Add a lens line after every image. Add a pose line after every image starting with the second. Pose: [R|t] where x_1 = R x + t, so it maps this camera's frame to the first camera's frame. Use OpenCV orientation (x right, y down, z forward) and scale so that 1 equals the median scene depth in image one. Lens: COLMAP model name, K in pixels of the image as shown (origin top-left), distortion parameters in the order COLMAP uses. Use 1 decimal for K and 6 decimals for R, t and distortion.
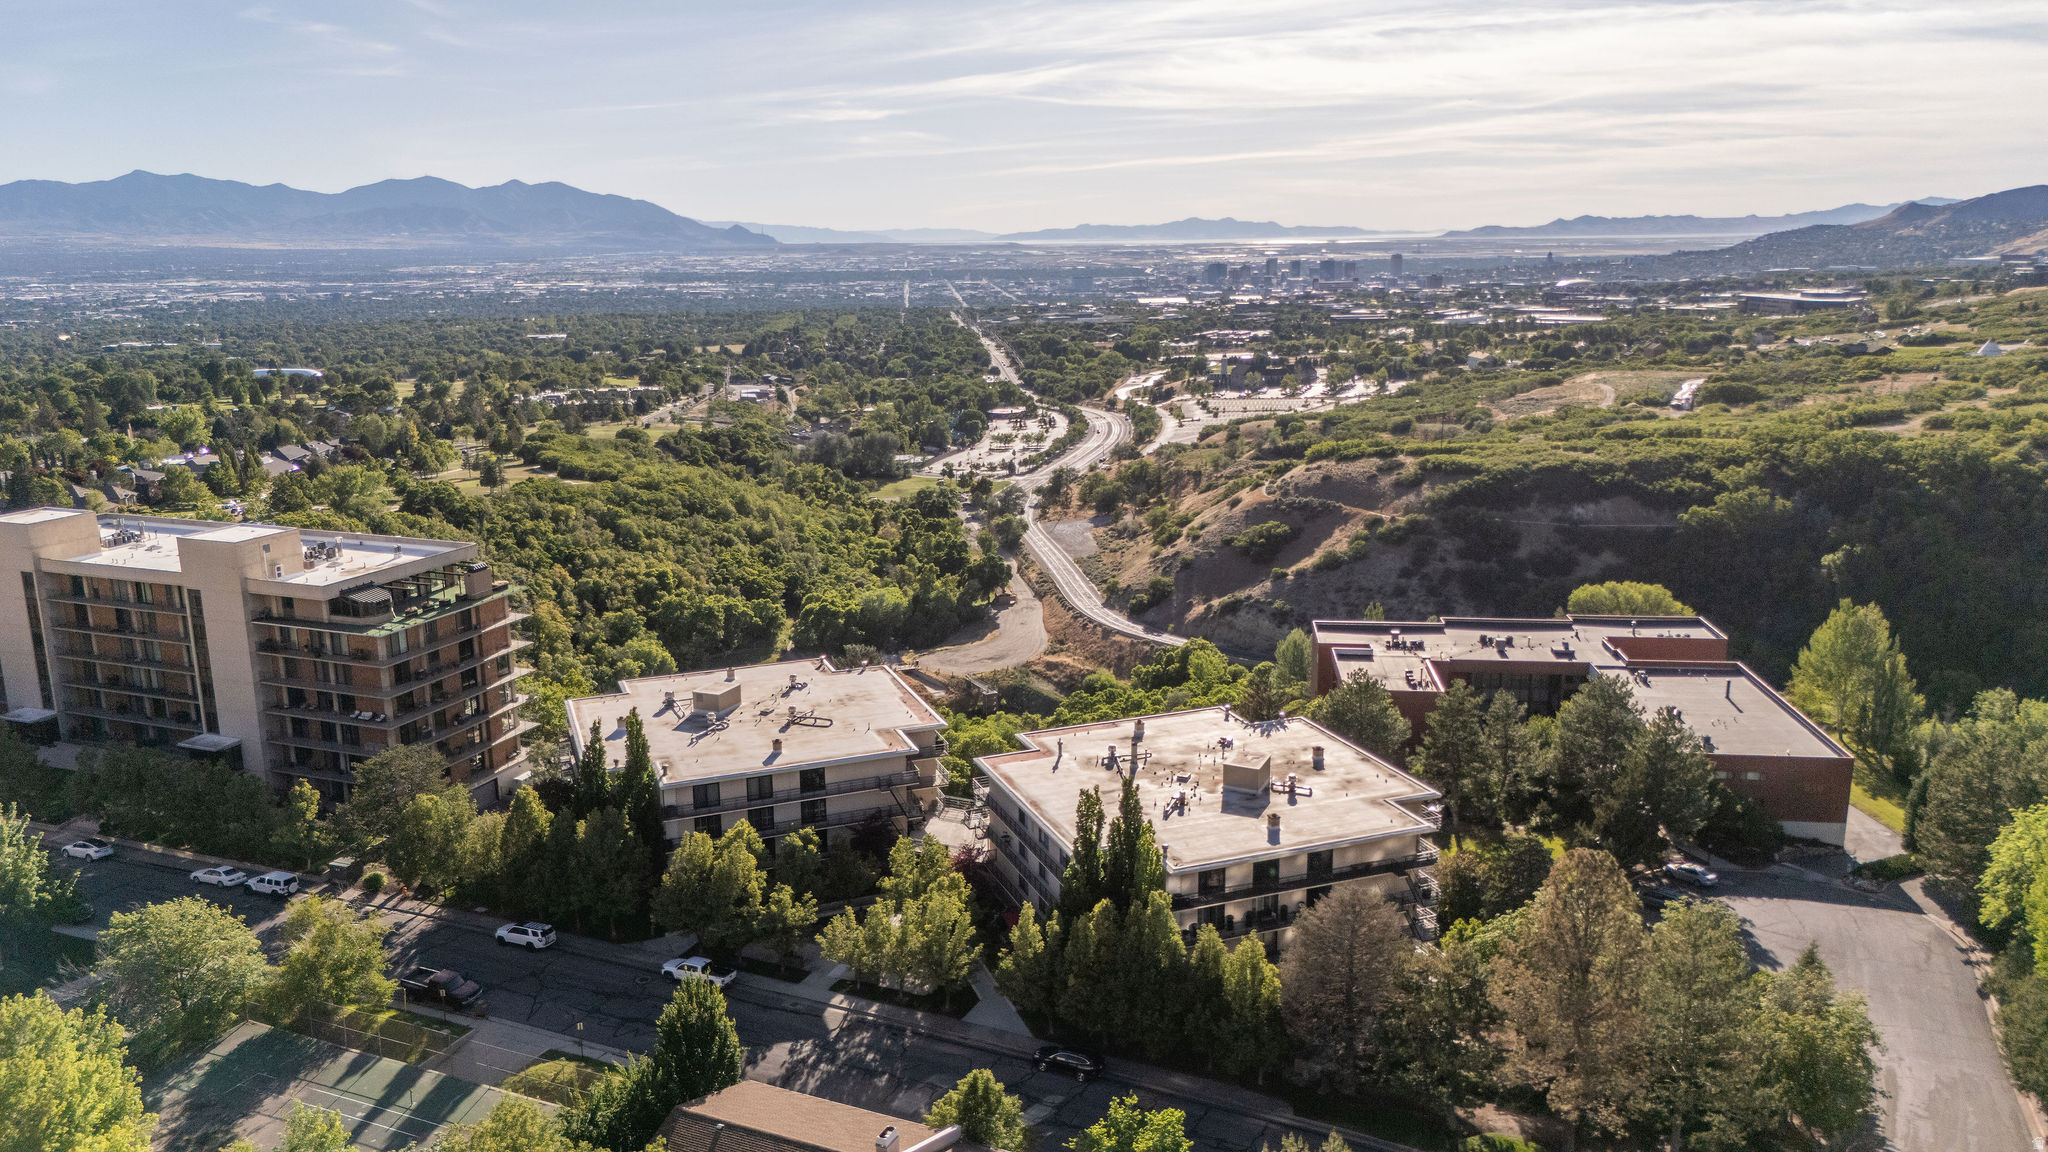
lens RADIAL K [[1494.5, 0, 1031.1], [0, 1494.5, 576.6], [0, 0, 1]] dist [0.102878, -0.135991]
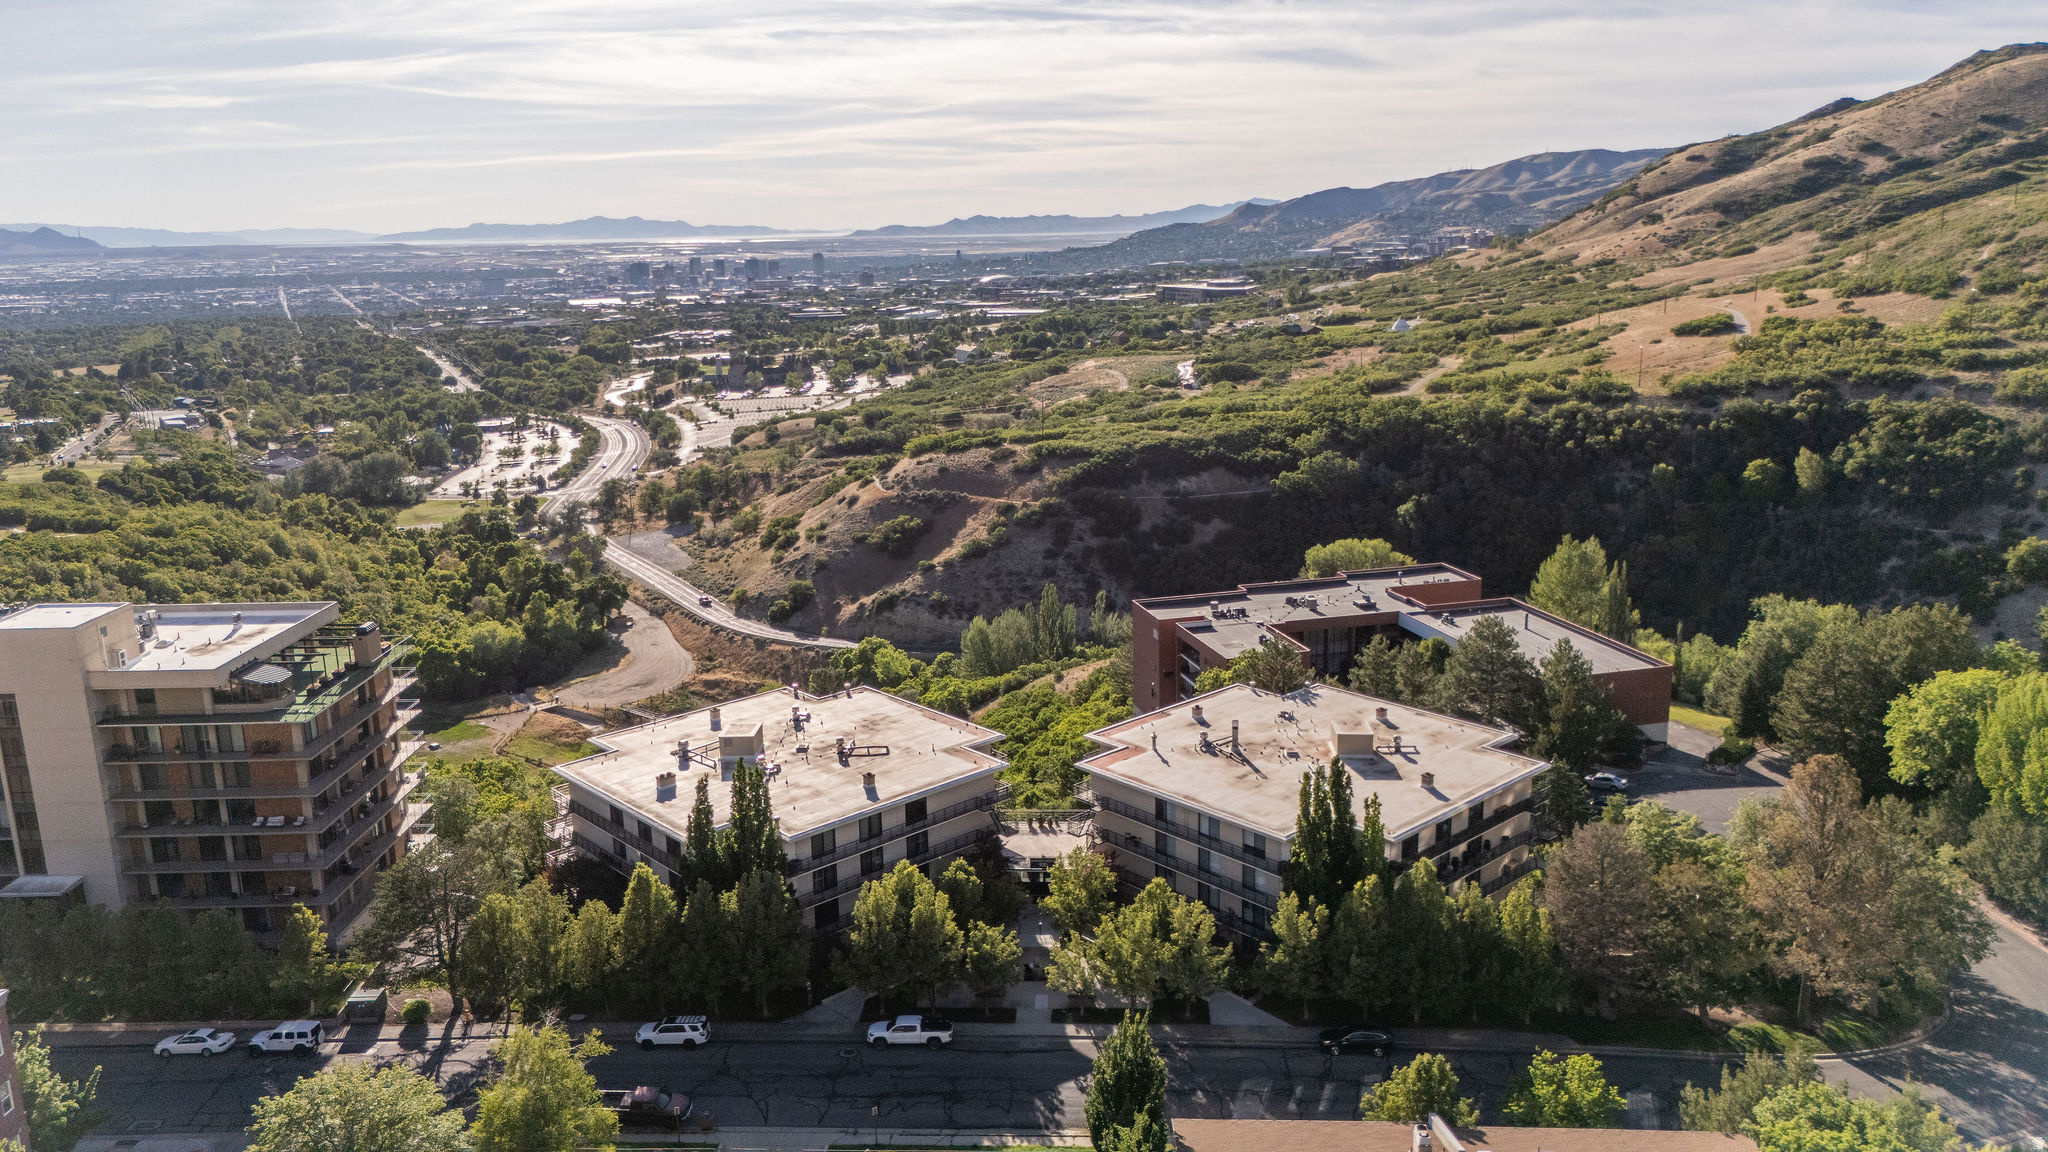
lens RADIAL K [[1494.5, 0, 1031.1], [0, 1494.5, 576.6], [0, 0, 1]] dist [0.102878, -0.135991]
pose [[0.930754, -0.093243, 0.353558, -0.109064], [0.093042, 0.995506, 0.017605, -0.005299], [-0.353611, 0.016510, 0.935247, 0.027950]]
